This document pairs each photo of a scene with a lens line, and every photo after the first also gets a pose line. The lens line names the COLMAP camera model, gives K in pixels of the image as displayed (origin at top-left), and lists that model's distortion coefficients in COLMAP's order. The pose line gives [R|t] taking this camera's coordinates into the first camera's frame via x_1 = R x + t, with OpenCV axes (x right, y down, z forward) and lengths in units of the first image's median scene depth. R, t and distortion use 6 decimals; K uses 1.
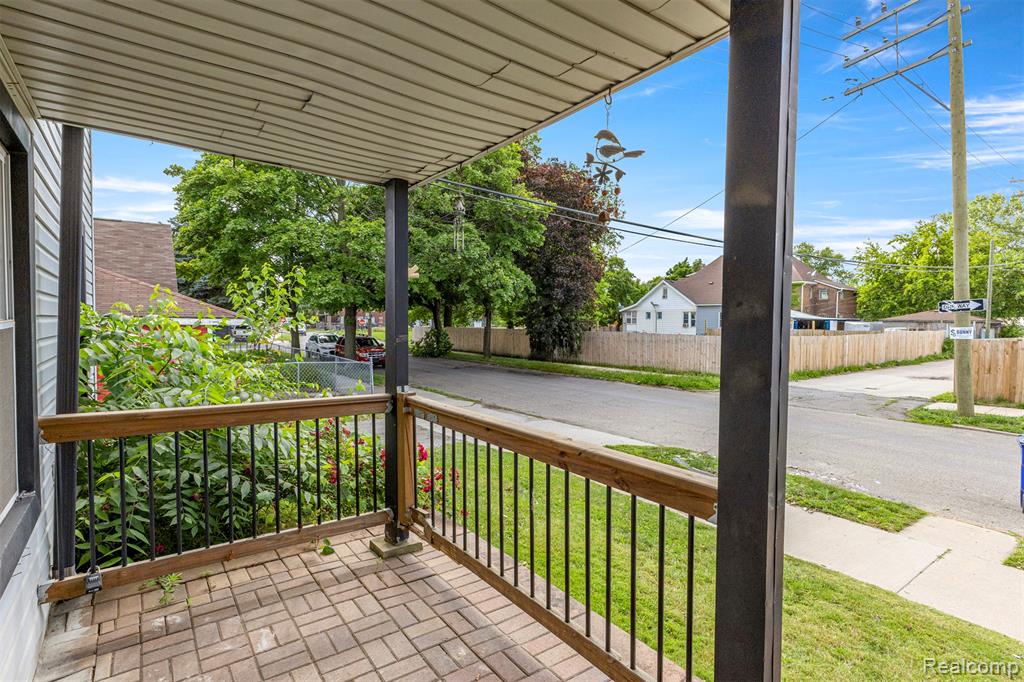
lens RADIAL K [[514.4, 0, 515.5], [0, 514.4, 363.0], [0, 0, 1]] dist [0.006991, 0.000735]
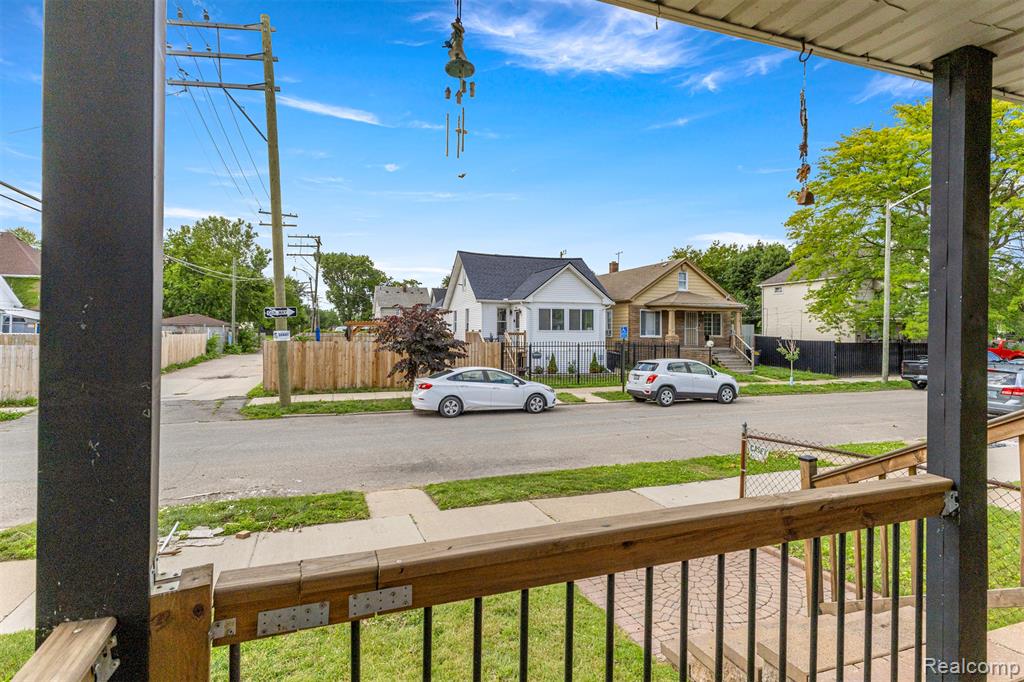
lens RADIAL K [[514.4, 0, 515.5], [0, 514.4, 363.0], [0, 0, 1]] dist [0.006991, 0.000735]
pose [[0.270859, -0.065689, 0.960375, -0.177123], [0.072554, 0.996224, 0.047678, -0.022762], [-0.959881, 0.056765, 0.274603, 0.344485]]
